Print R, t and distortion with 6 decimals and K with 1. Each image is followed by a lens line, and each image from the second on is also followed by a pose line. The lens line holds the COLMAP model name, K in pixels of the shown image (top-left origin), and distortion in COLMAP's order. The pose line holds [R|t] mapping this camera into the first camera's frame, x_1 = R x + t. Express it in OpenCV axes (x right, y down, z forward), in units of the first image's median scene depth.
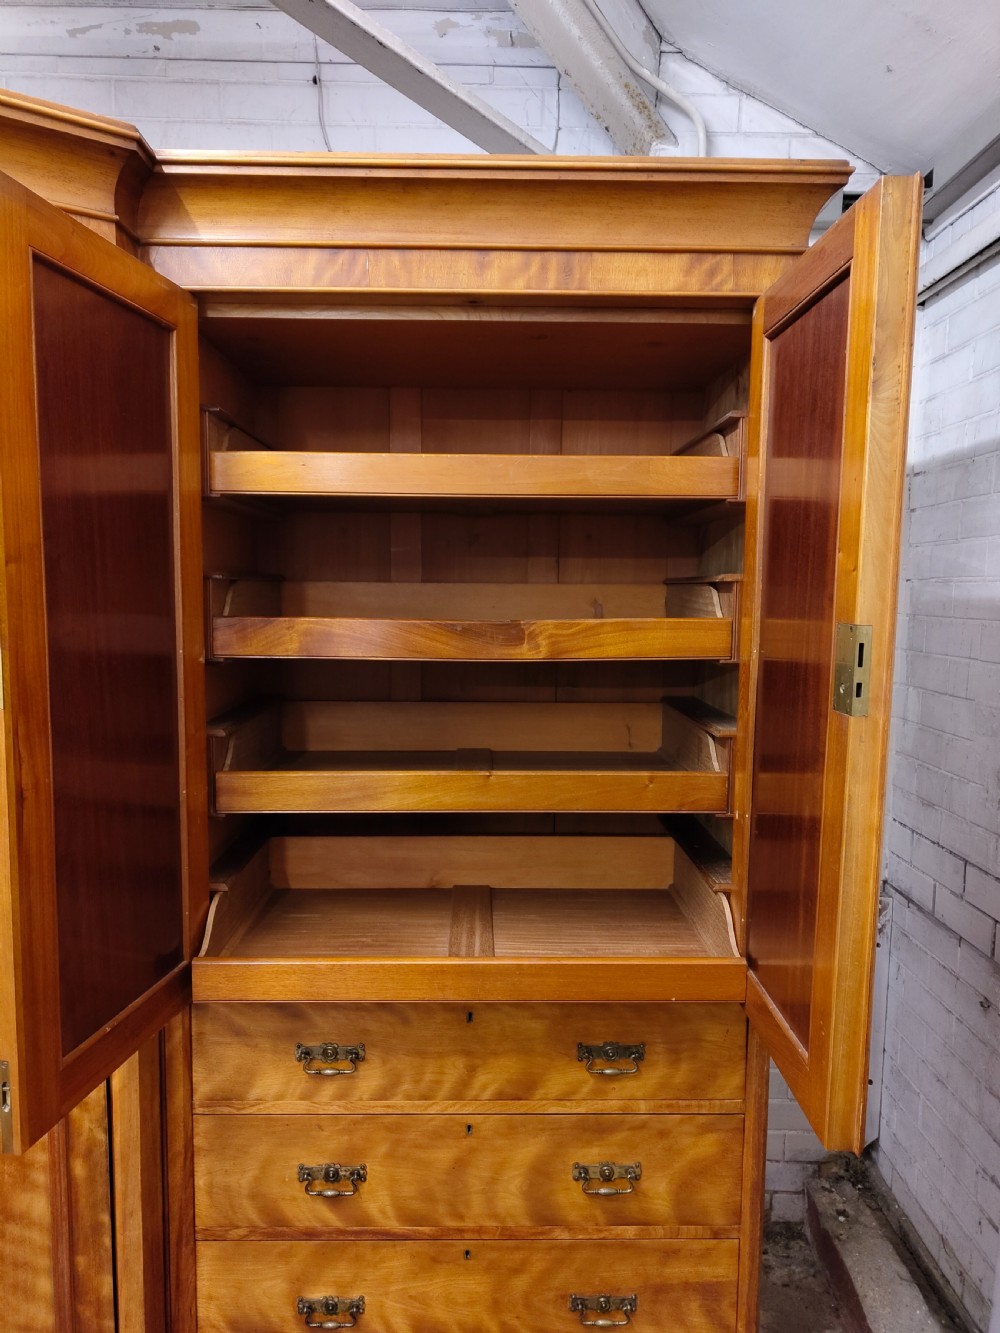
lens RADIAL K [[920.6, 0, 496.3], [0, 920.6, 679.6], [0, 0, 1]] dist [0.011678, -0.006491]
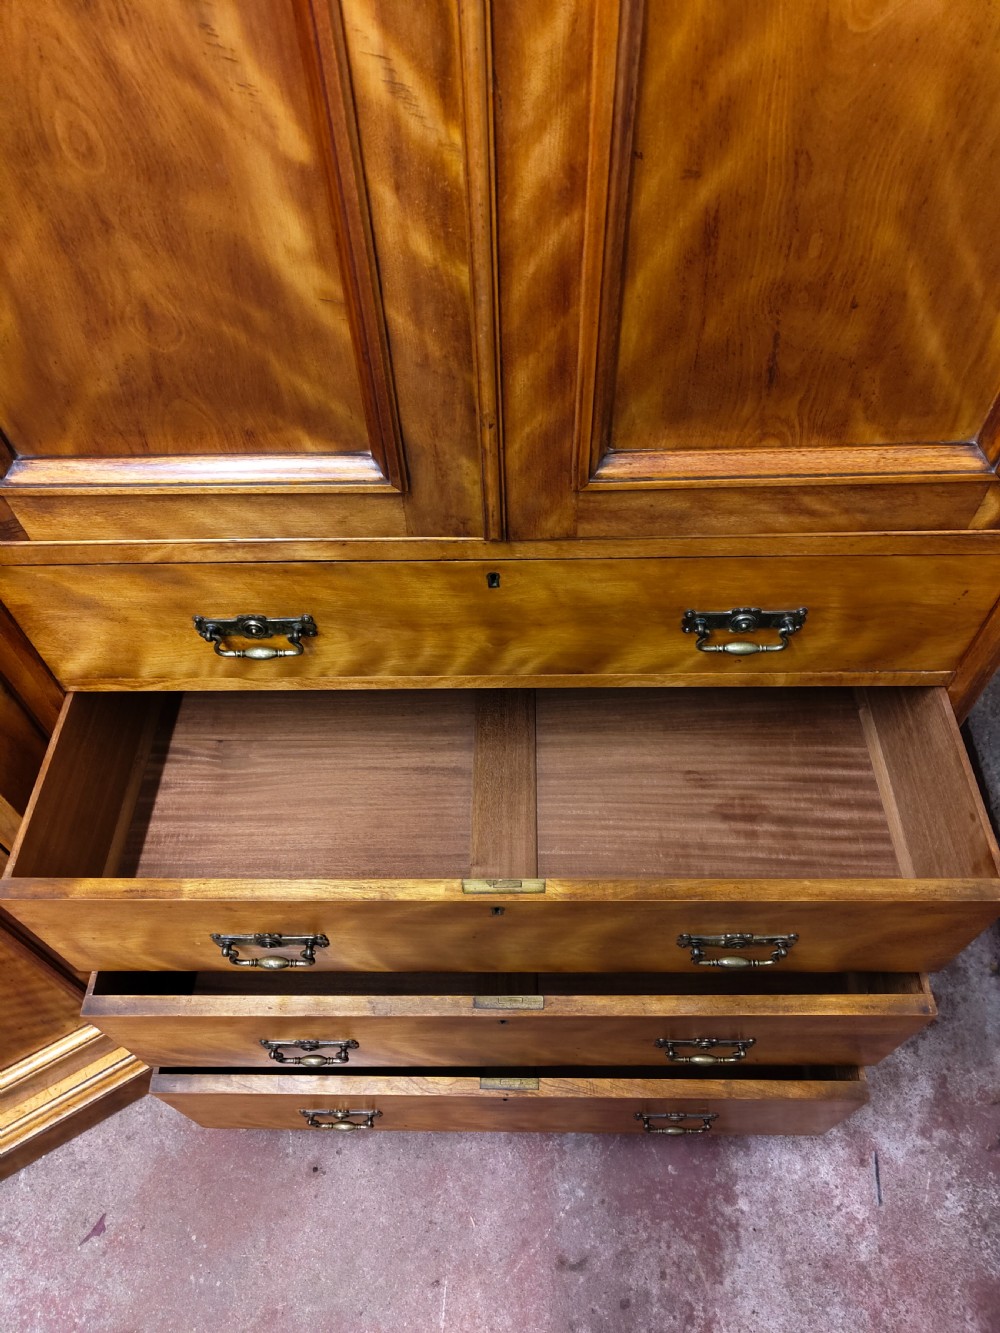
lens RADIAL K [[921.9, 0, 504.9], [0, 921.9, 668.8], [0, 0, 1]] dist [0.008973, -0.002260]
pose [[0.999041, -0.000149, -0.043790, 0.001969], [0.032333, 0.676909, 0.735356, 0.000861], [0.029533, -0.736066, 0.676265, 0.579918]]
